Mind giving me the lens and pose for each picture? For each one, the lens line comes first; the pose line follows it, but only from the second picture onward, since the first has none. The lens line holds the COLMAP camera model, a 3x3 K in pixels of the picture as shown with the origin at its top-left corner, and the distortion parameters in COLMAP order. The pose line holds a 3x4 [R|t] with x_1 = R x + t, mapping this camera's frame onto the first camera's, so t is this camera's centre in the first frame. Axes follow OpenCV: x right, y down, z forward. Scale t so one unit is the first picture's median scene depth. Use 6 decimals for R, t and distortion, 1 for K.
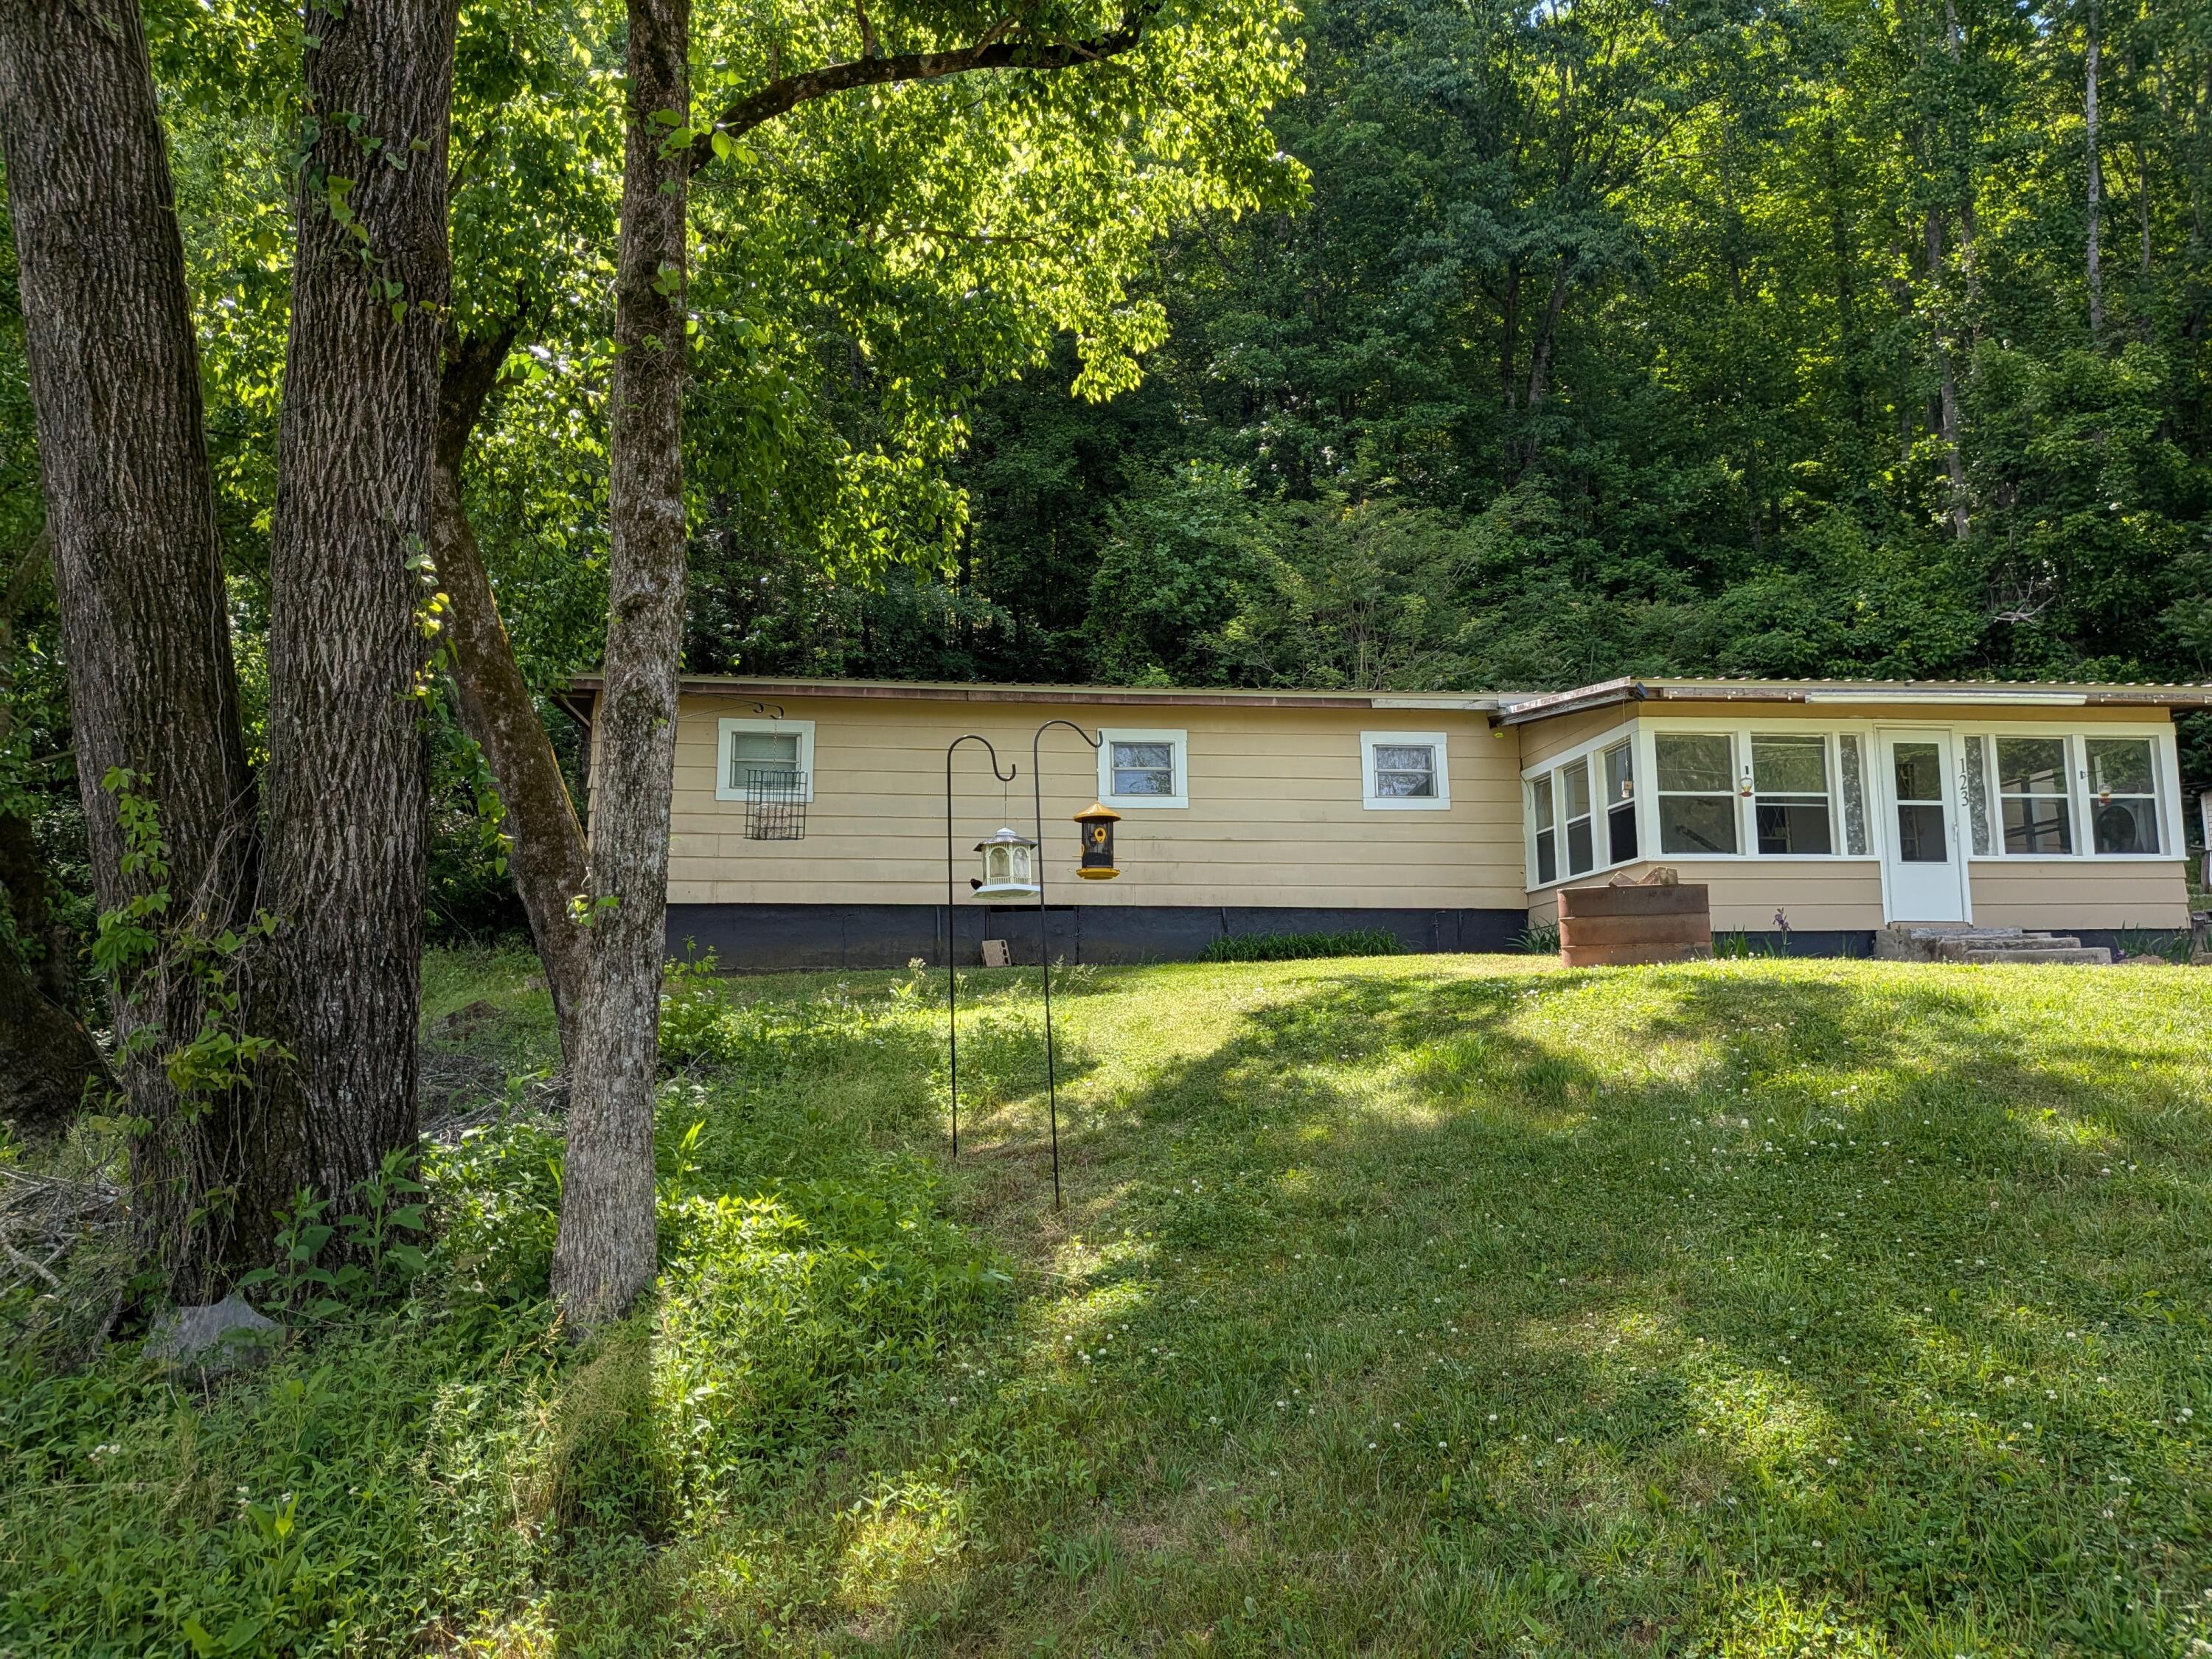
lens RADIAL K [[1622.0, 0, 1088.7], [0, 1622.0, 855.5], [0, 0, 1]] dist [0.081390, -0.154023]
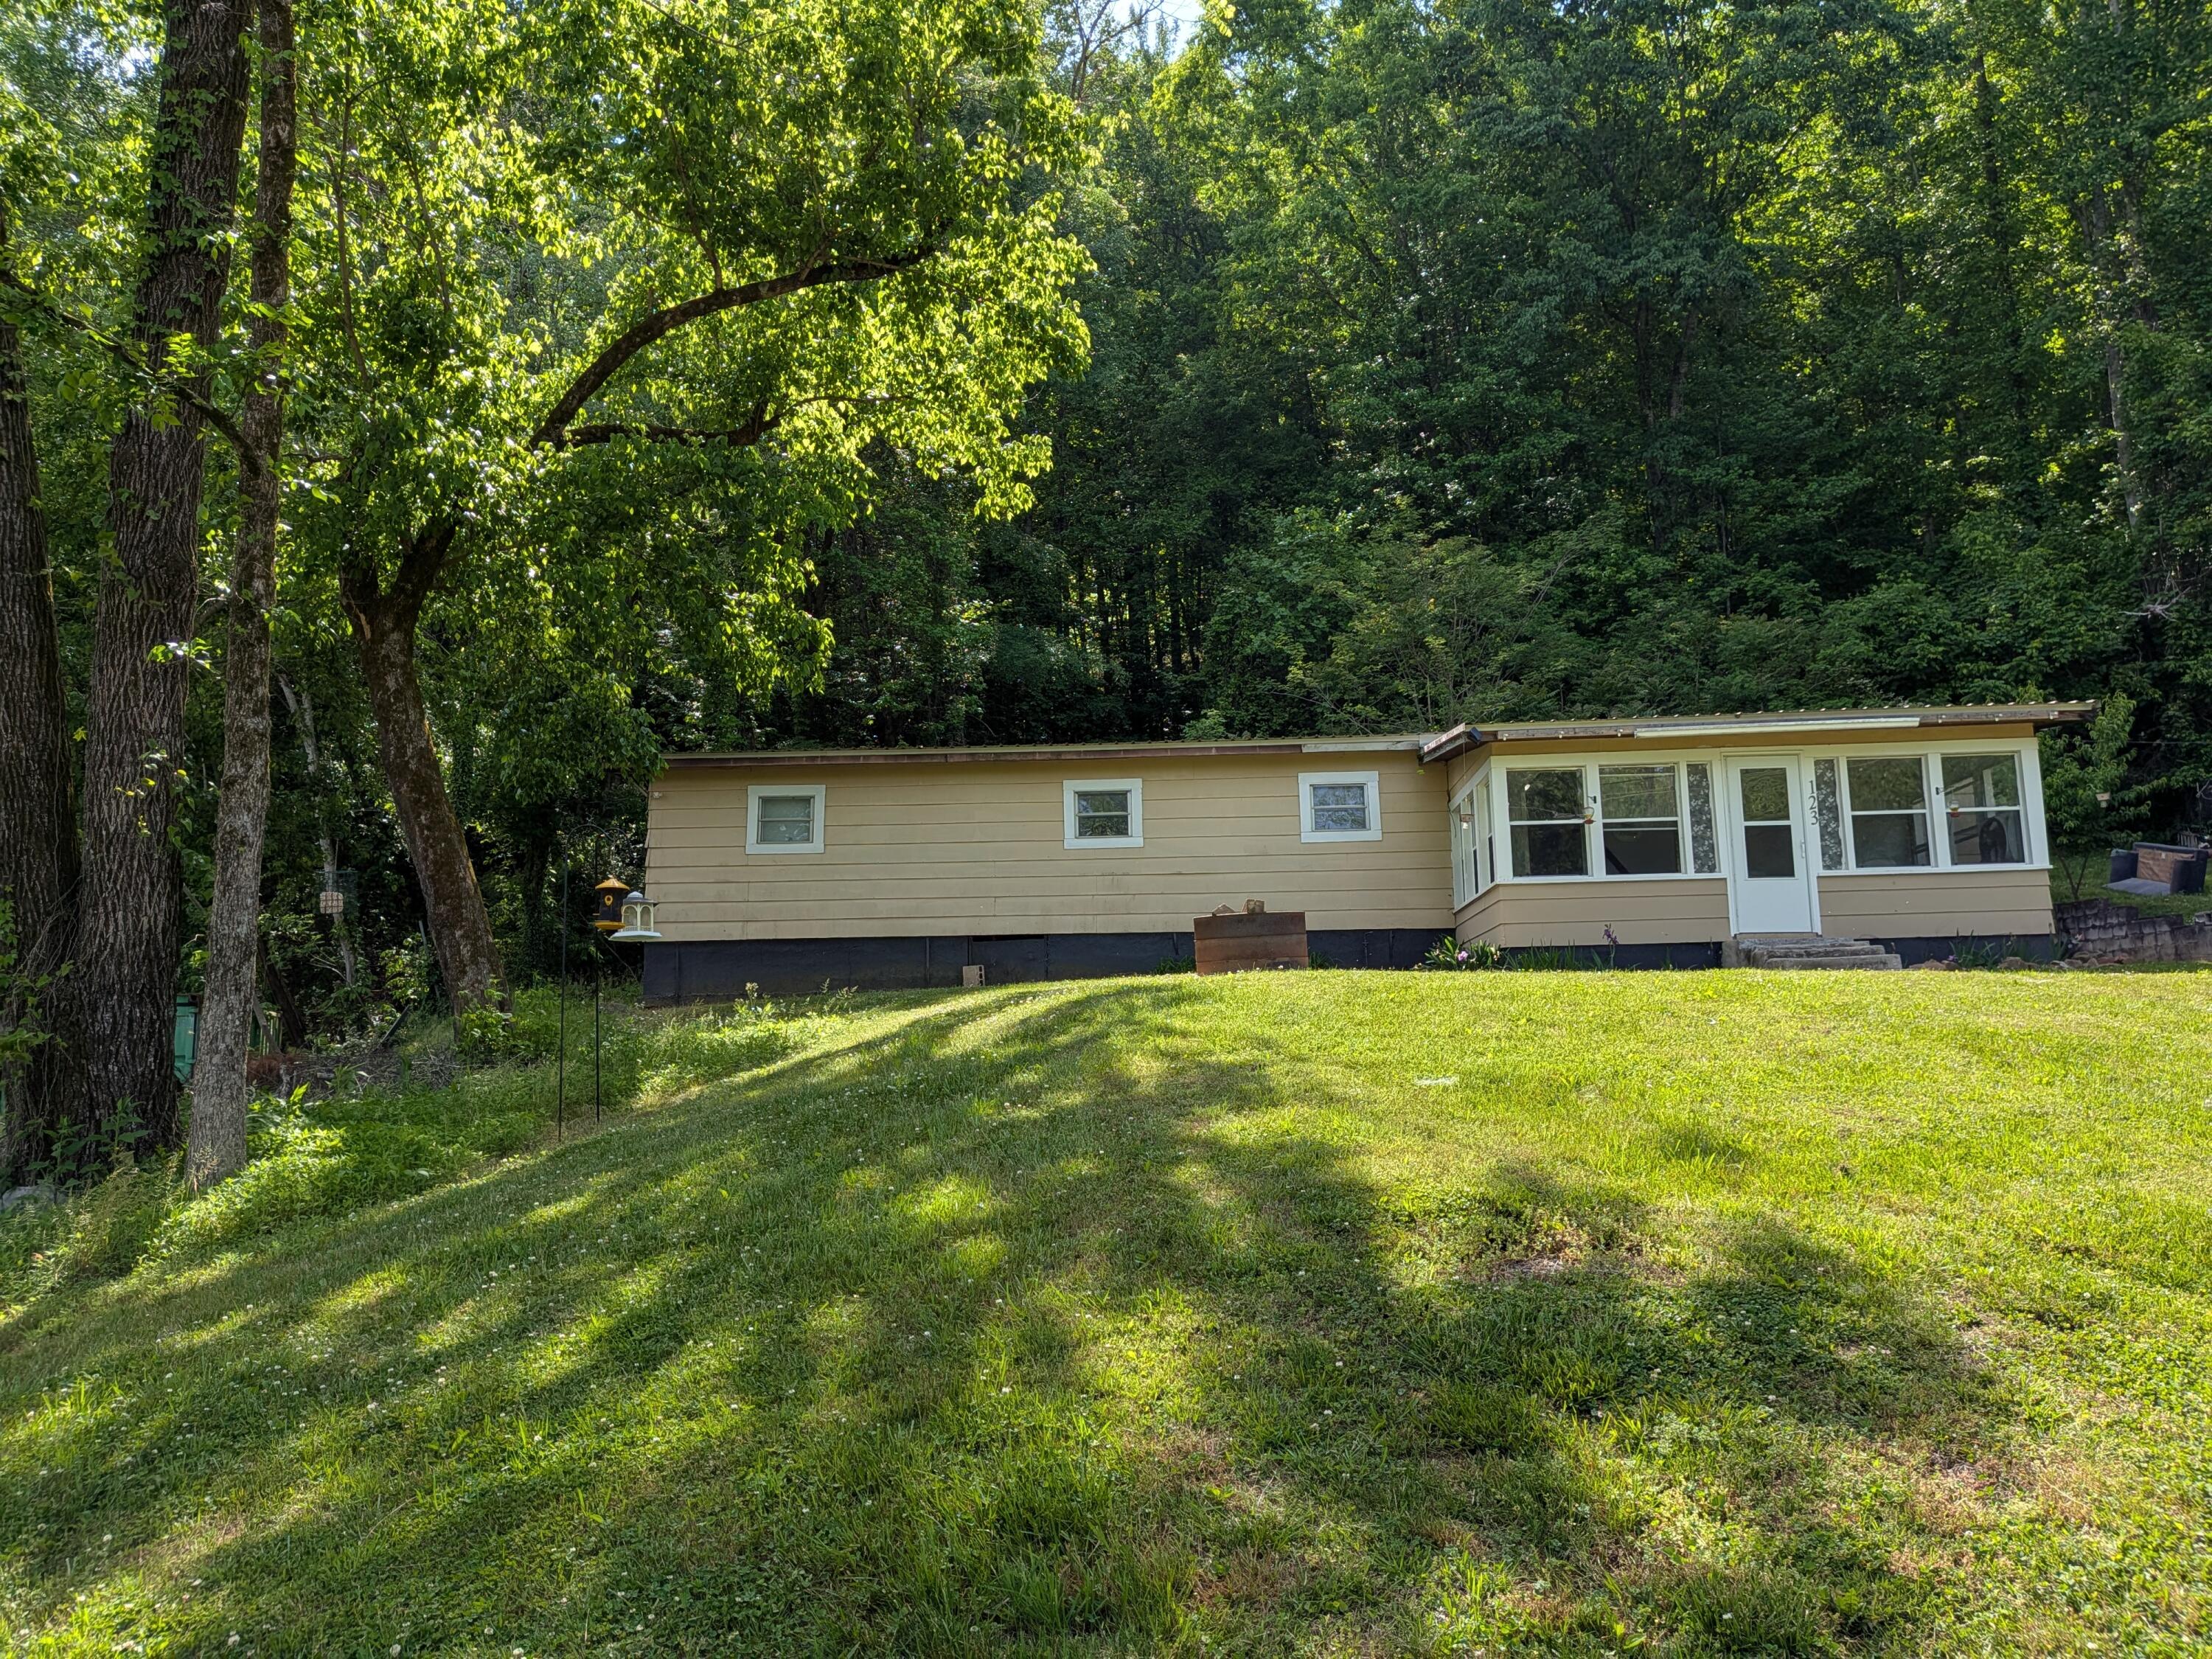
lens RADIAL K [[1622.0, 0, 1088.7], [0, 1622.0, 855.5], [0, 0, 1]] dist [0.081390, -0.154023]
pose [[0.981731, -0.031626, -0.187628, 0.266034], [0.029025, 0.999441, -0.016590, -0.005751], [0.188048, 0.010841, 0.982100, -0.150899]]
